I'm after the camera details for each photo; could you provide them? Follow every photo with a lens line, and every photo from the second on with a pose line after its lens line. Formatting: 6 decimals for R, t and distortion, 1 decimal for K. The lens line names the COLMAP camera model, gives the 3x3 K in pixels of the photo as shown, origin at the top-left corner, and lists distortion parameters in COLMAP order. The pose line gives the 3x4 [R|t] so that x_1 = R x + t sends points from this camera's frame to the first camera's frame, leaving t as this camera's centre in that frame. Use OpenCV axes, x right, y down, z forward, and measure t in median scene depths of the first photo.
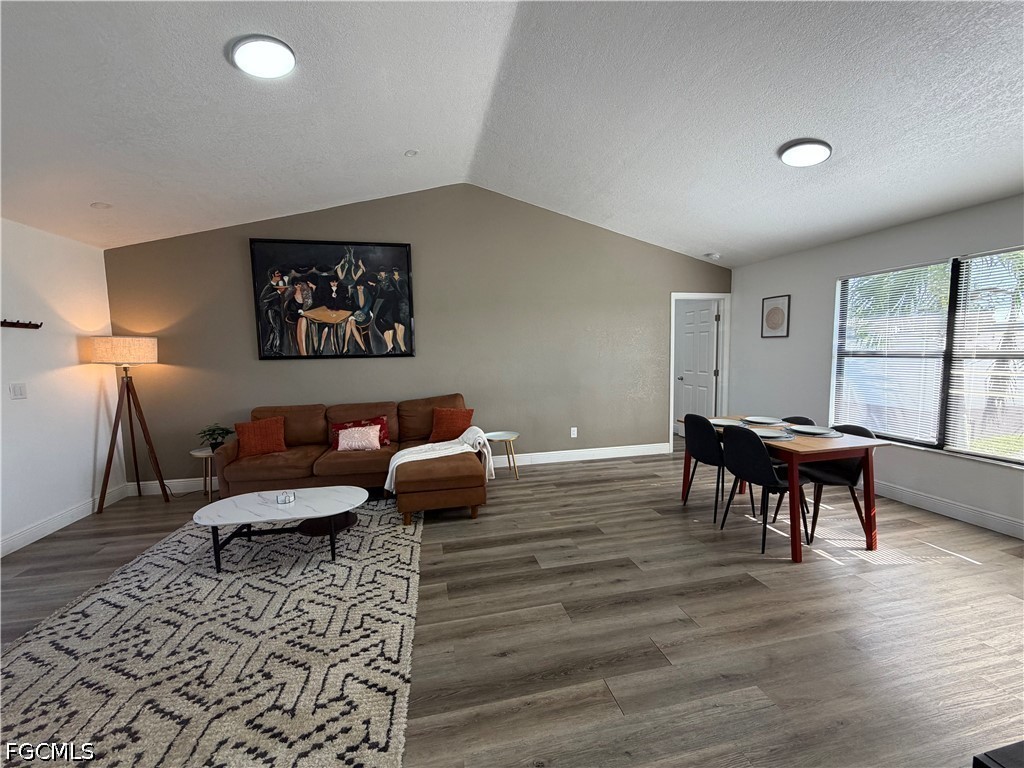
lens RADIAL K [[406.9, 0, 509.6], [0, 406.9, 387.5], [0, 0, 1]] dist [0.000735, -0.000331]
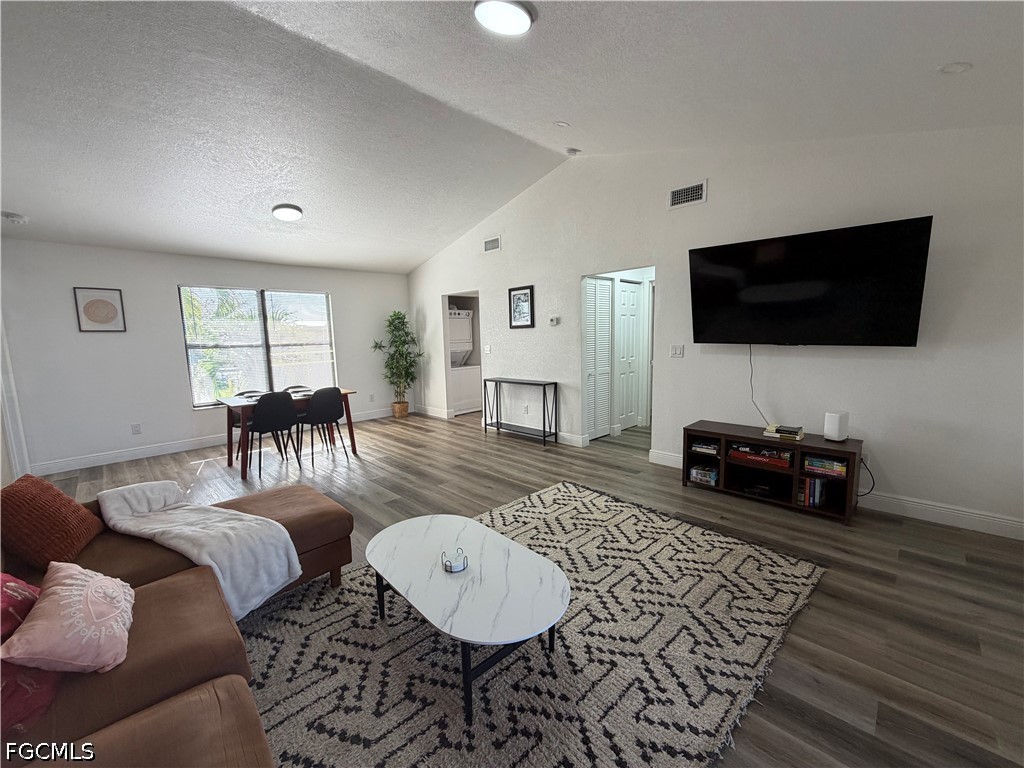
lens RADIAL K [[406.9, 0, 508.9], [0, 406.9, 384.9], [0, 0, 1]] dist [0.000735, -0.000331]
pose [[-0.533415, -0.072746, 0.842720, -1.151931], [0.107606, 0.982364, 0.152911, -0.079579], [-0.838981, 0.172247, -0.516180, 1.266688]]
